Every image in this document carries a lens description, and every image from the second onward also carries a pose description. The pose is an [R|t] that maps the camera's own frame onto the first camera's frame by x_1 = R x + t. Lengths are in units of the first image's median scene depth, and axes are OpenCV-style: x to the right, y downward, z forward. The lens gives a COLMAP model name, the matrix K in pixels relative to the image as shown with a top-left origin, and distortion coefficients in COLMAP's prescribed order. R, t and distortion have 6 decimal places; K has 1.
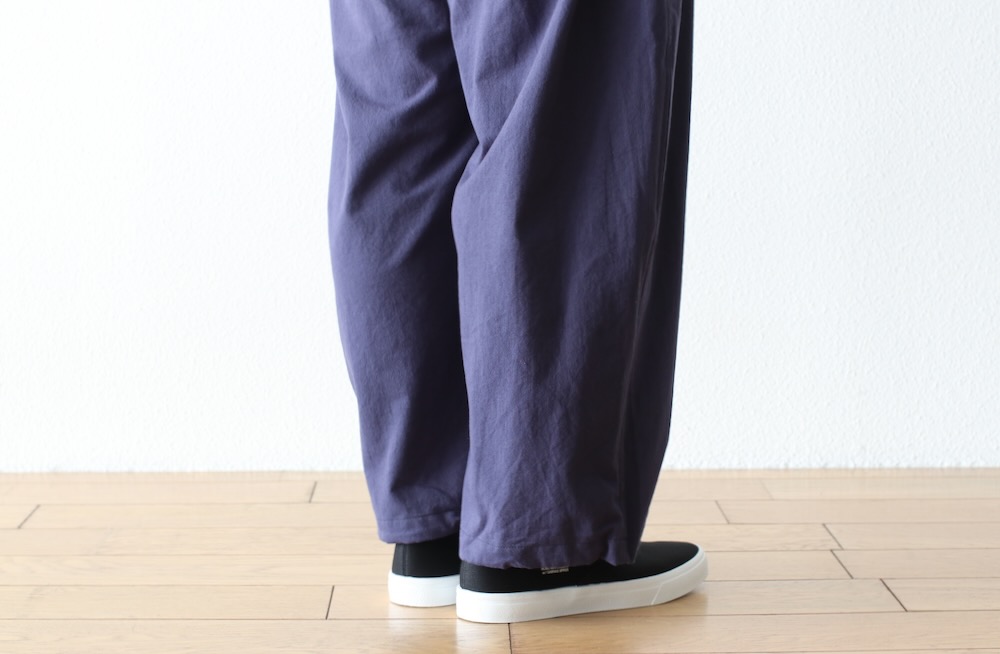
lens RADIAL K [[2389.7, 0, 501.9], [0, 2389.7, 329.5], [0, 0, 1]] dist [-0.184604, 0.000000]
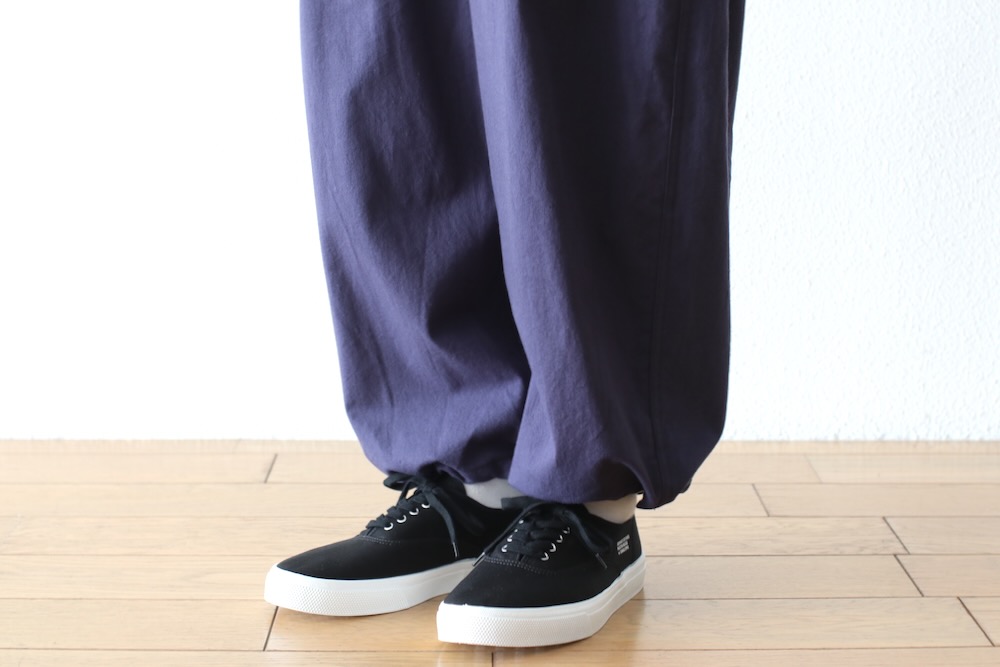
lens RADIAL K [[2405.1, 0, 497.5], [0, 2405.1, 331.0], [0, 0, 1]] dist [-0.164395, 0.000000]
pose [[0.999887, 0.006349, -0.013605, 0.010951], [-0.005824, 0.999249, 0.038296, -0.012232], [0.013838, -0.038213, 0.999174, 0.153793]]
